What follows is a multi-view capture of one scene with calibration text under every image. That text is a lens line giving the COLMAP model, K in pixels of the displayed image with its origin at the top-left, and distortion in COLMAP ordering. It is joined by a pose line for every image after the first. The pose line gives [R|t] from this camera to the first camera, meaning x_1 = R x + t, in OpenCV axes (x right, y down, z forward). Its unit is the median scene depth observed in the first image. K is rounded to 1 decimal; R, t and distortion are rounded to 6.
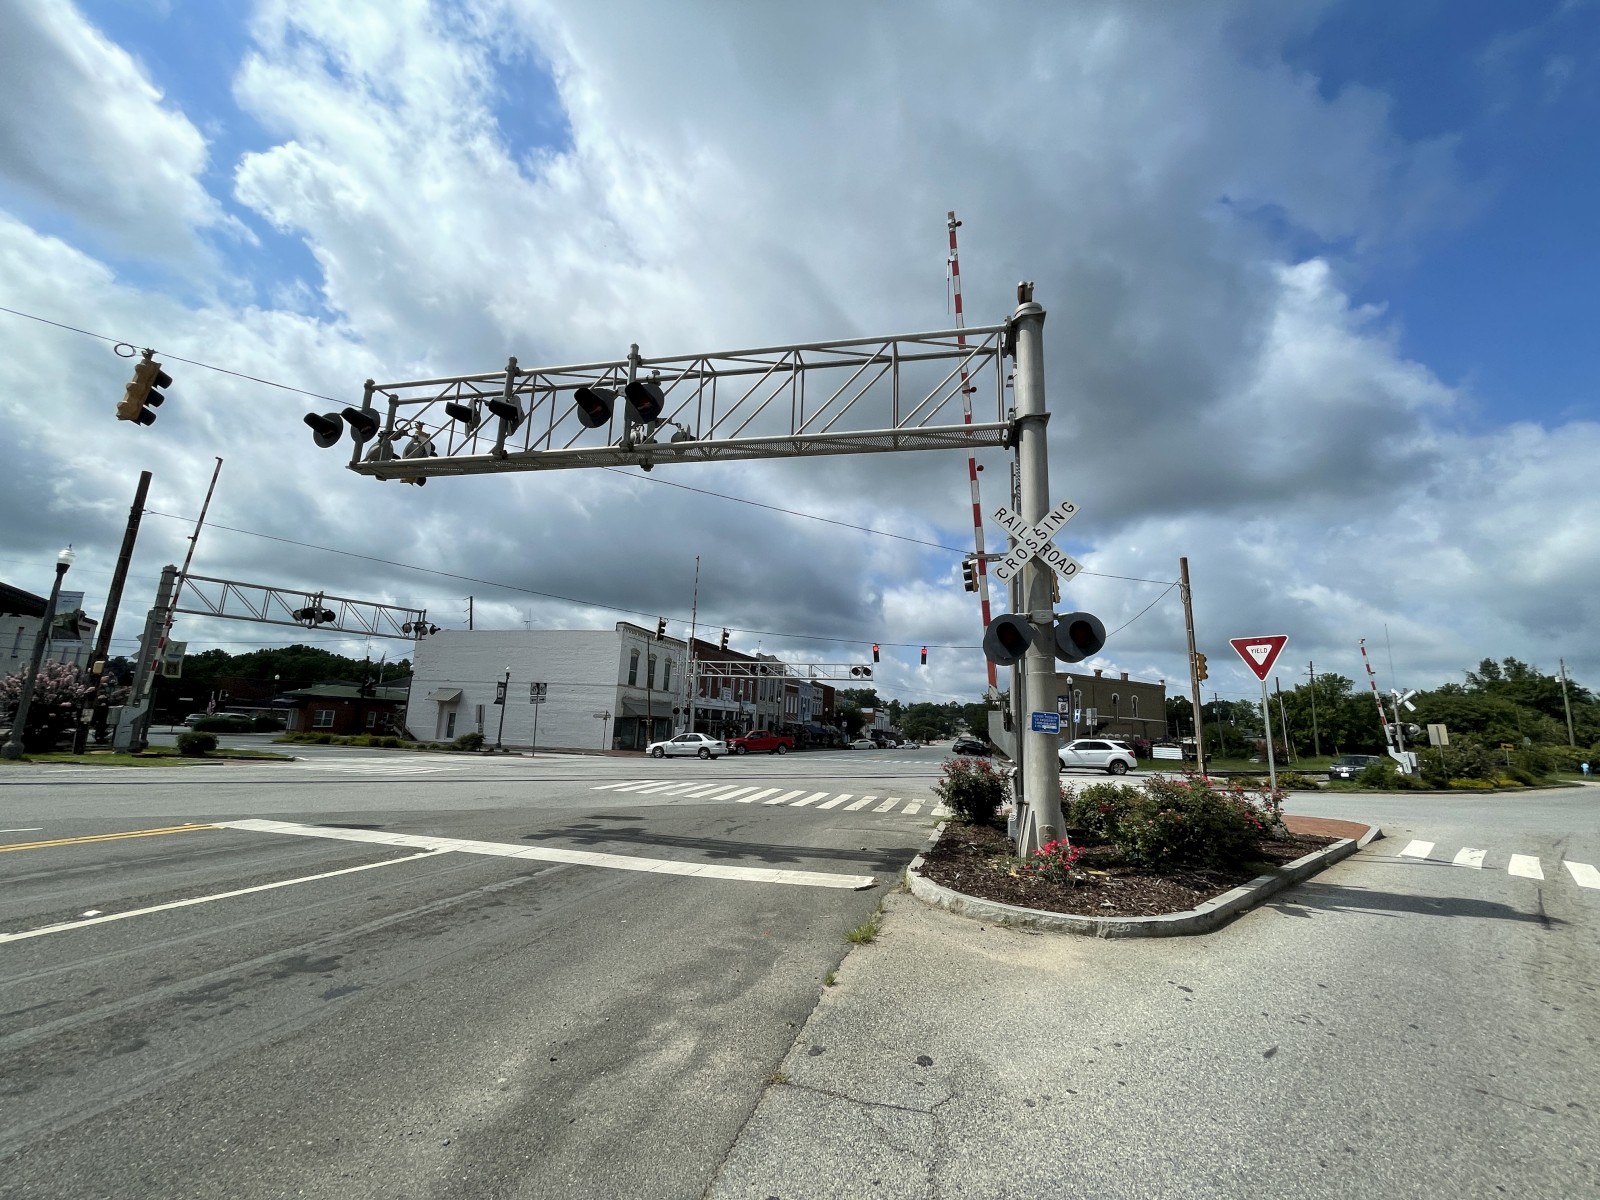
lens RADIAL K [[644.9, 0, 800.0], [0, 644.9, 600.0], [0, 0, 1]] dist [-0.002201, 0.000017]
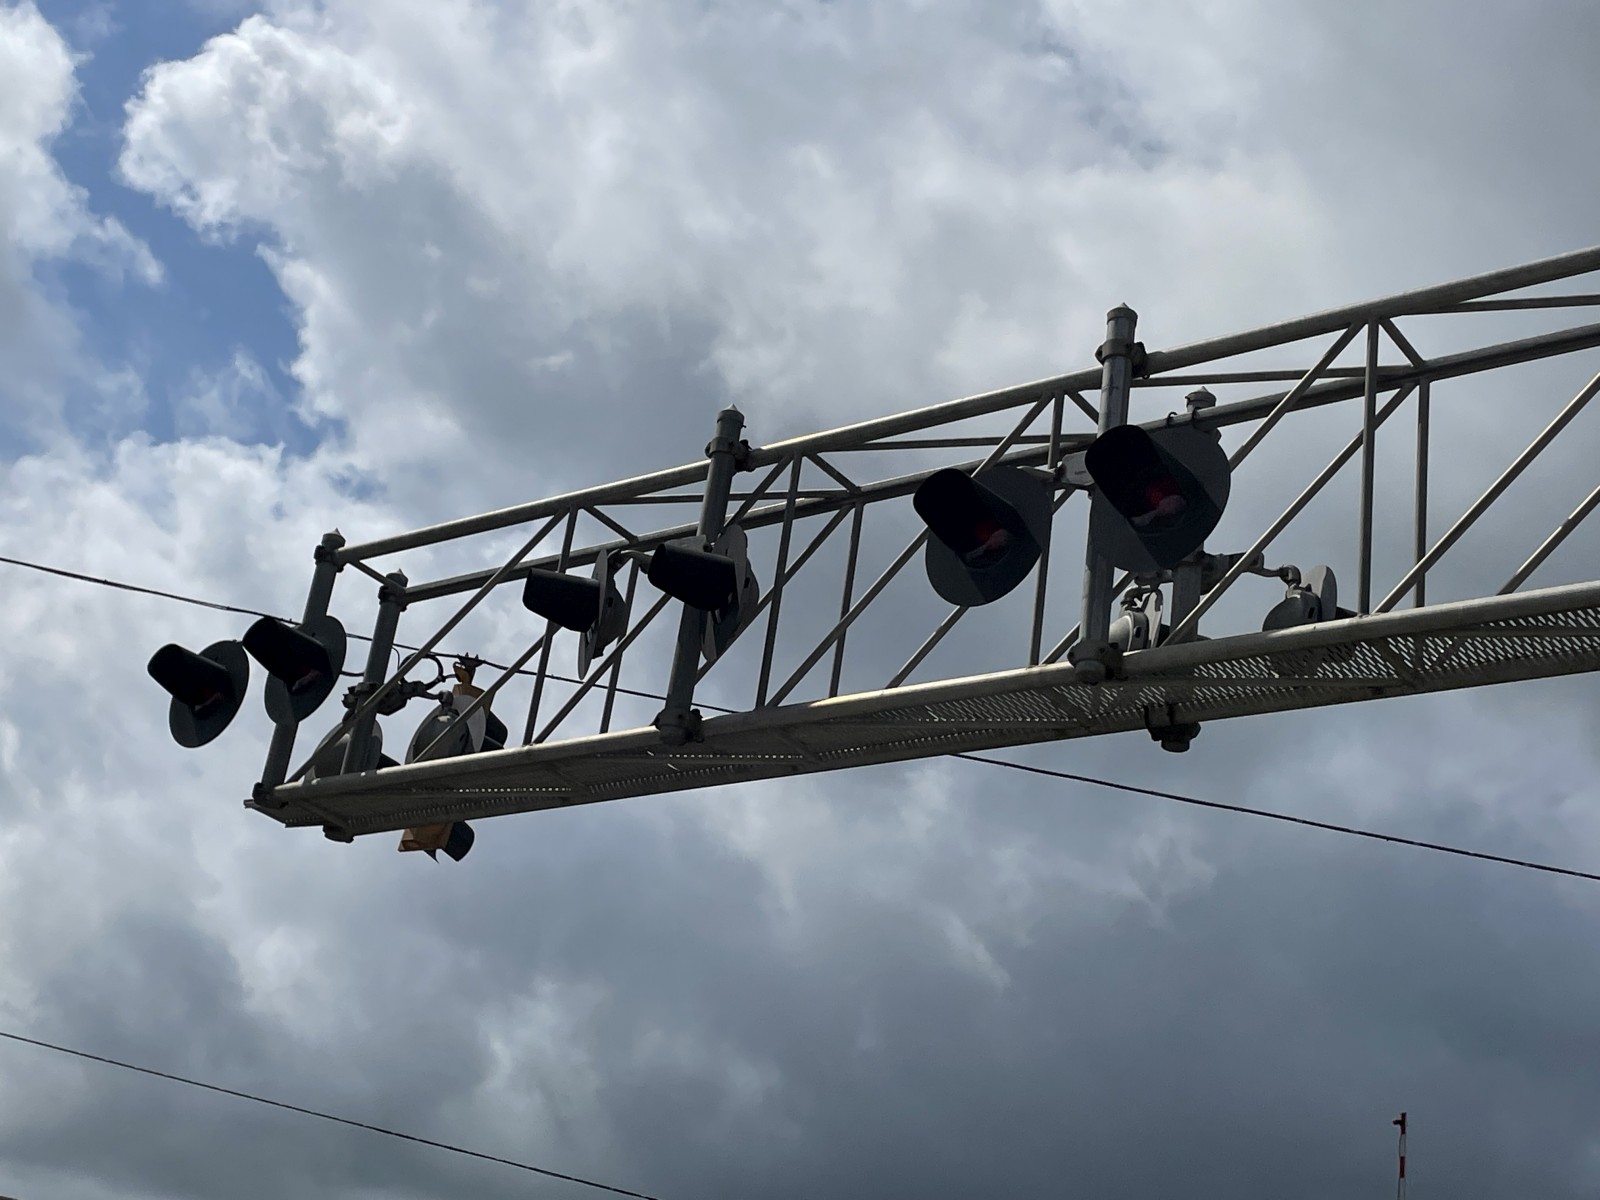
lens RADIAL K [[2269.6, 0, 756.9], [0, 2269.6, 630.3], [0, 0, 1]] dist [0.143494, -0.040403]
pose [[0.914210, -0.086898, -0.395815, -0.016949], [-0.024216, 0.963278, -0.267411, 0.009374], [0.404517, 0.254055, 0.878534, 0.085616]]
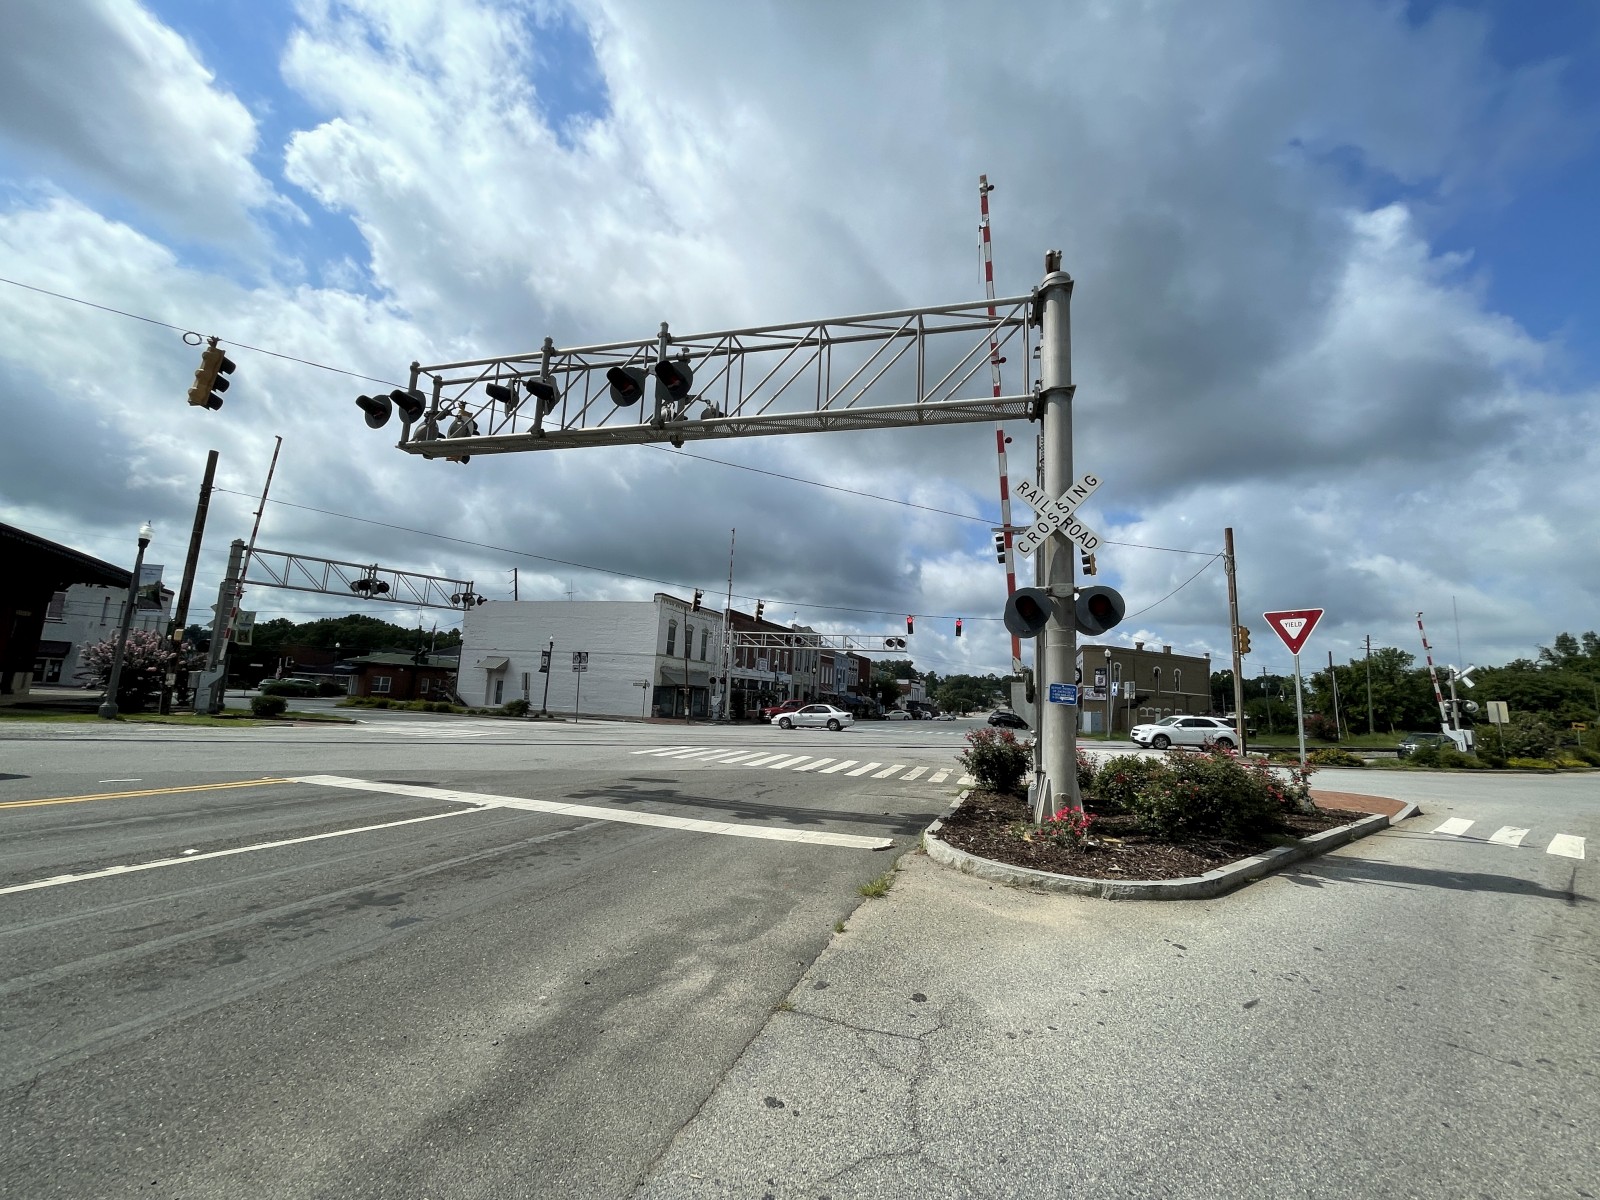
lens RADIAL K [[644.9, 0, 800.0], [0, 644.9, 600.0], [0, 0, 1]] dist [-0.002201, 0.000017]
pose [[0.998345, 0.002253, -0.057464, 0.016529], [0.000314, 0.999004, 0.044614, -0.002982], [0.057507, -0.044558, 0.997350, -0.023787]]
